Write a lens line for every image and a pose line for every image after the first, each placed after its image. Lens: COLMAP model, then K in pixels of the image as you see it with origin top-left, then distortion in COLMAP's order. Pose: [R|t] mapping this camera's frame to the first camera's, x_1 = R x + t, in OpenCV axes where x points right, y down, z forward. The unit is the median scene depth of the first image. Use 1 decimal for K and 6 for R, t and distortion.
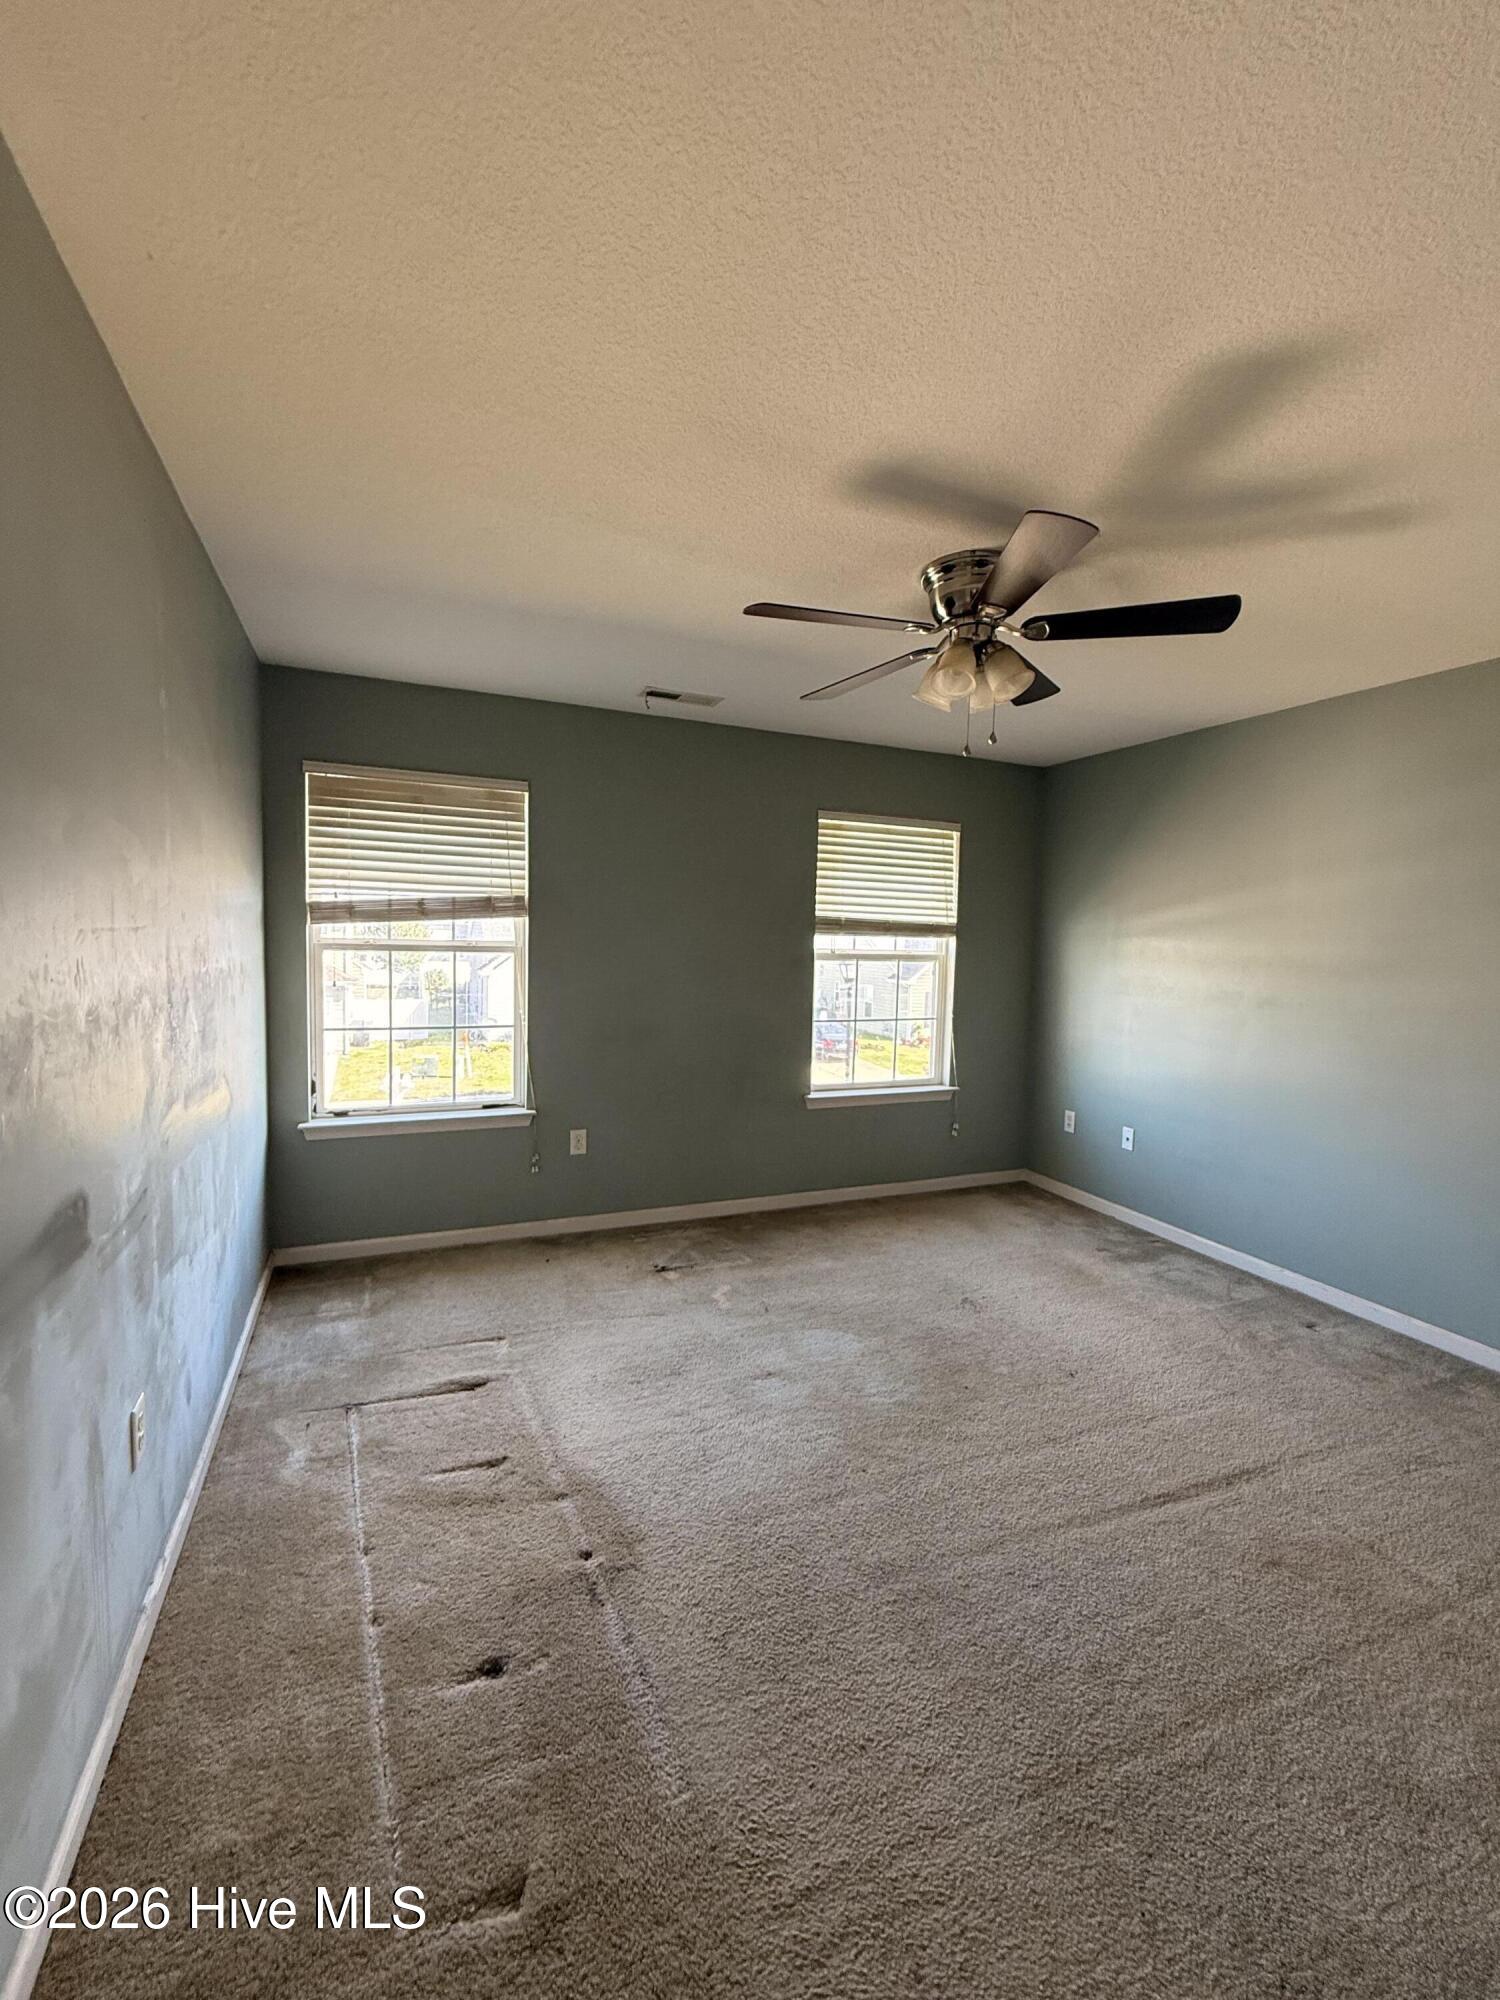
lens RADIAL K [[800.4, 0, 755.8], [0, 800.4, 993.4], [0, 0, 1]] dist [-0.002707, 0.000112]
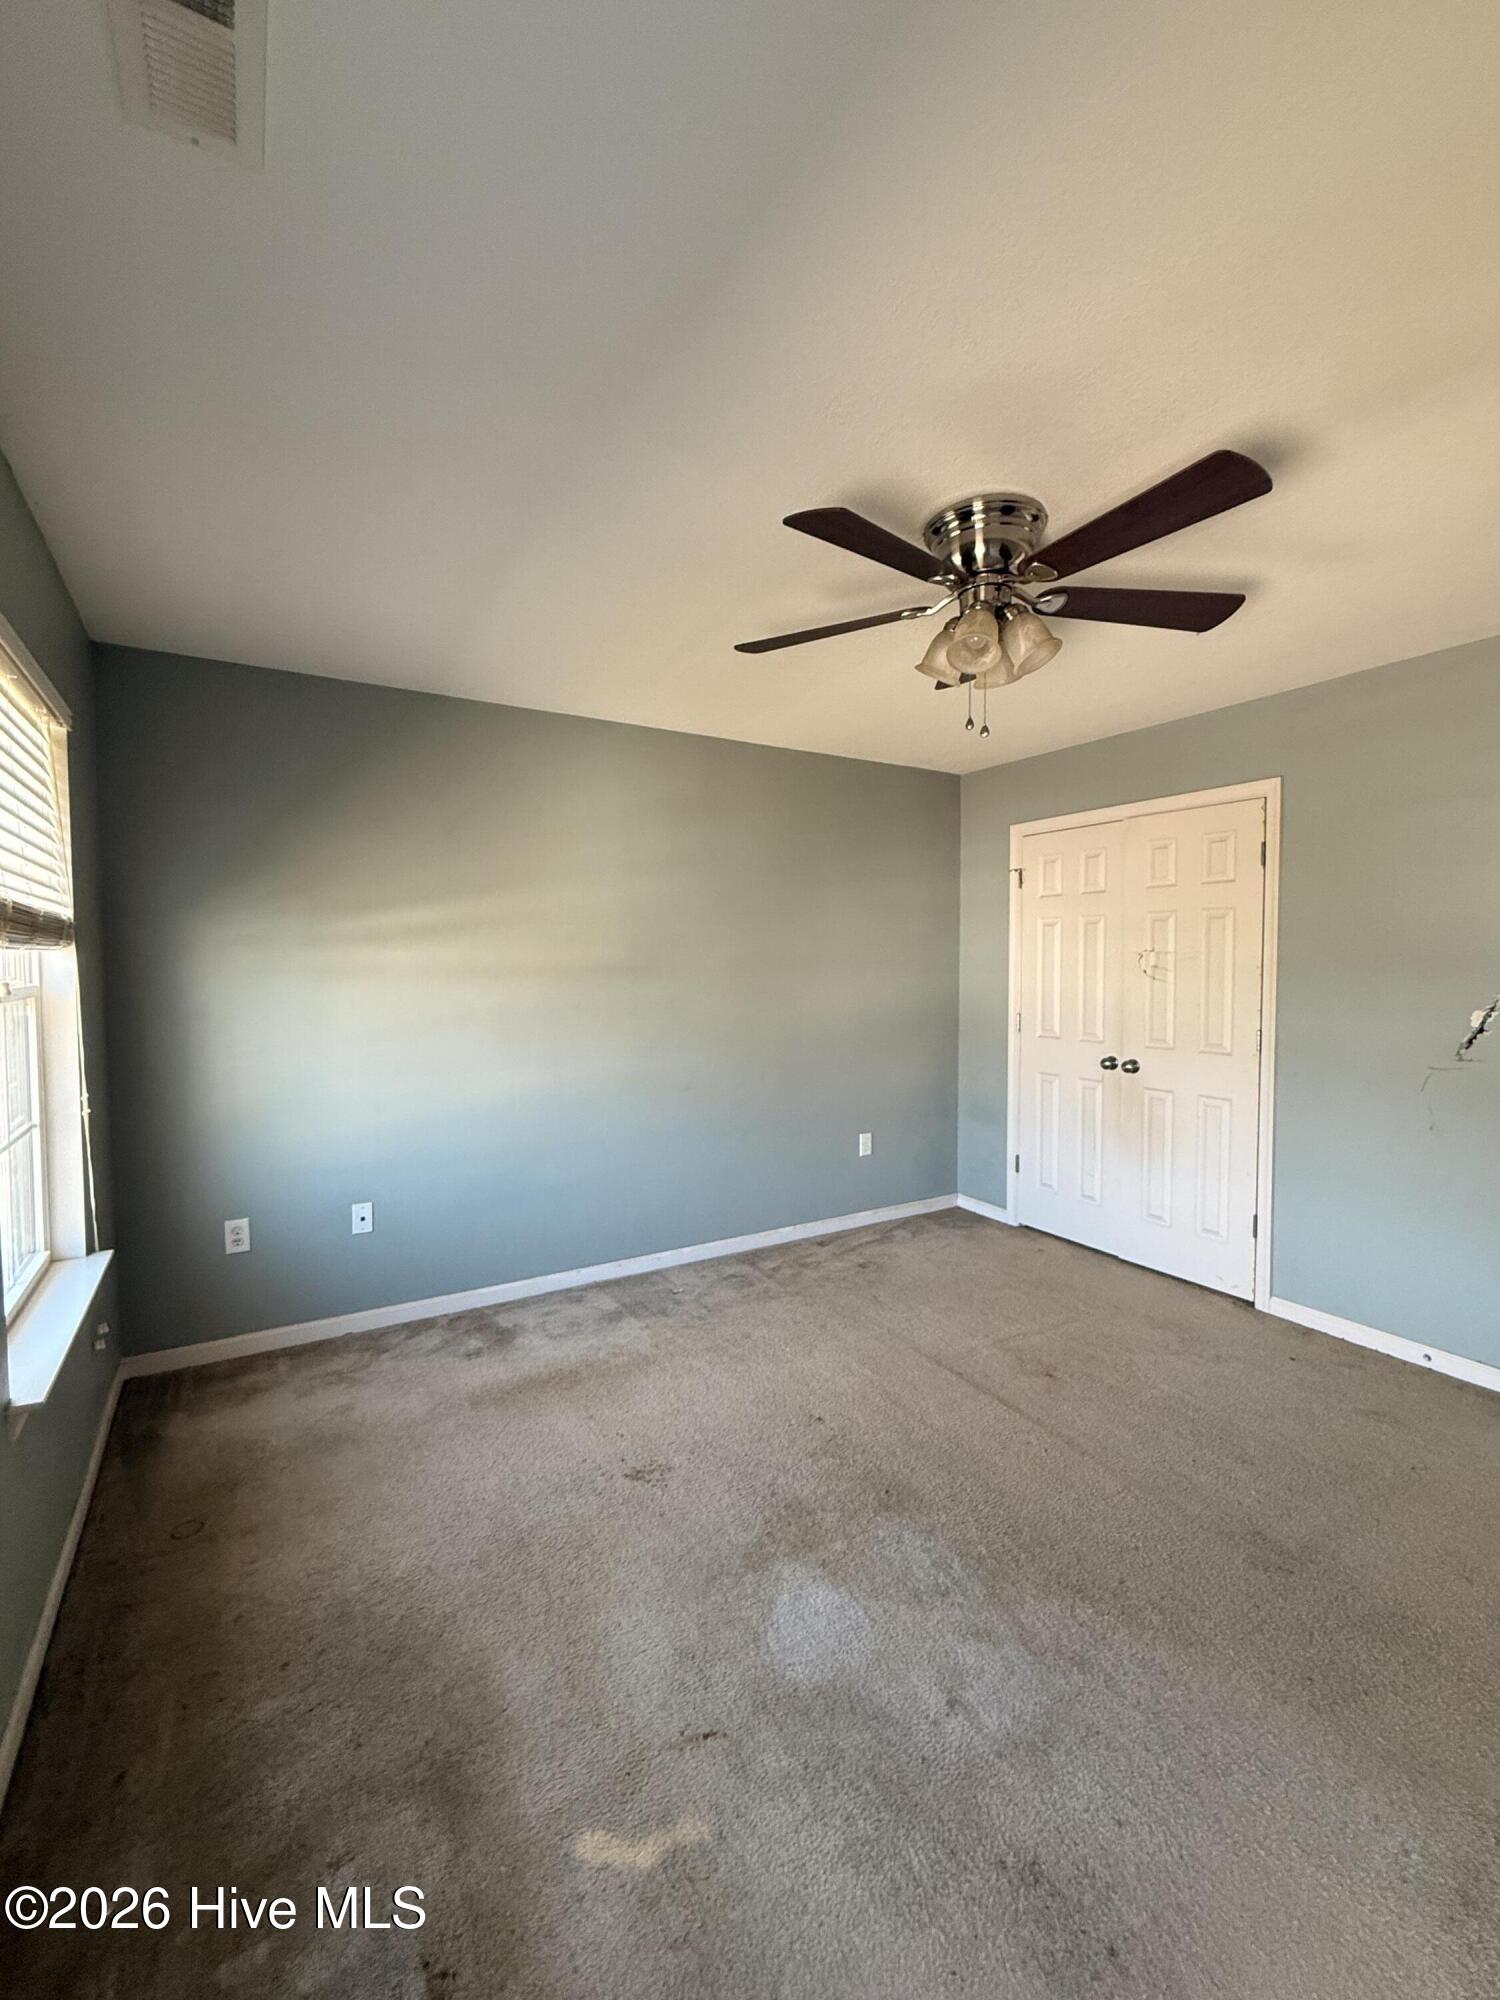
lens RADIAL K [[836.6, 0, 751.9], [0, 836.6, 992.1], [0, 0, 1]] dist [-0.000508, 0.000092]
pose [[-0.126401, -0.065470, 0.989816, -0.354136], [0.064081, 0.995197, 0.074009, -0.064255], [-0.989907, 0.072783, -0.121598, 0.775512]]
